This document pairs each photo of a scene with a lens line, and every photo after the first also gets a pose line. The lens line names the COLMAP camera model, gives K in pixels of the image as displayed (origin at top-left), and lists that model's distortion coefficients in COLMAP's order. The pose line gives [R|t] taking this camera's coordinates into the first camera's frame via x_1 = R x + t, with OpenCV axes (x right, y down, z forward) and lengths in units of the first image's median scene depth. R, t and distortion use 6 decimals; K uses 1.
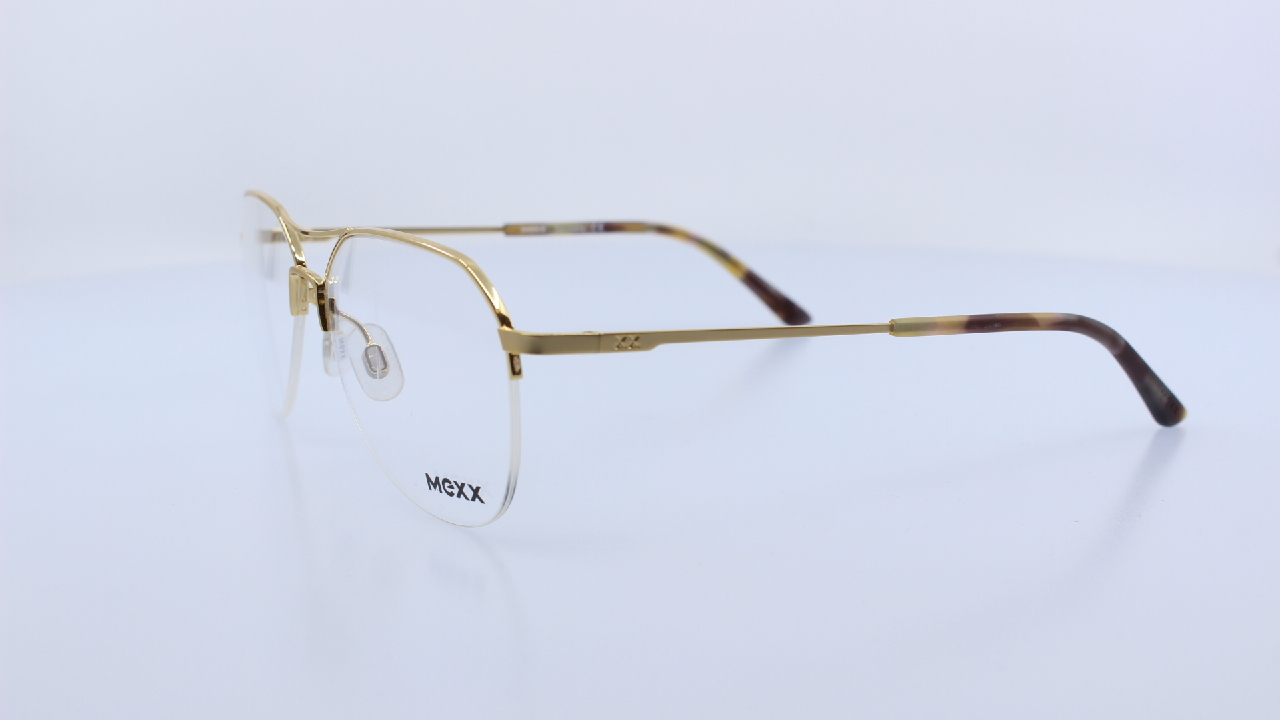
lens RADIAL K [[1705.4, 0, 644.7], [0, 1705.4, 362.3], [0, 0, 1]] dist [-0.164782, 0.000000]
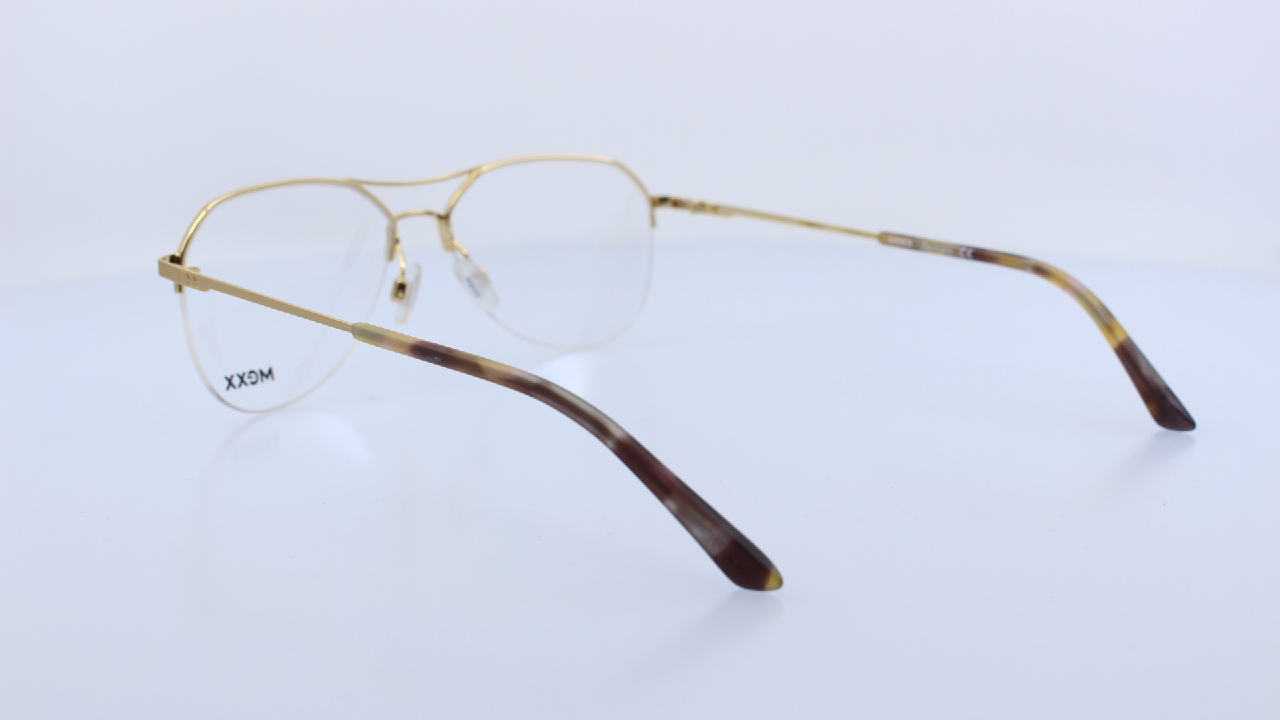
lens RADIAL K [[1705.4, 0, 640.1], [0, 1705.4, 362.3], [0, 0, 1]] dist [-0.164782, 0.000000]
pose [[0.241404, 0.200541, -0.949477, 1.067649], [-0.188548, 0.969462, 0.156824, -0.177695], [0.951932, 0.141164, 0.271844, 0.832000]]
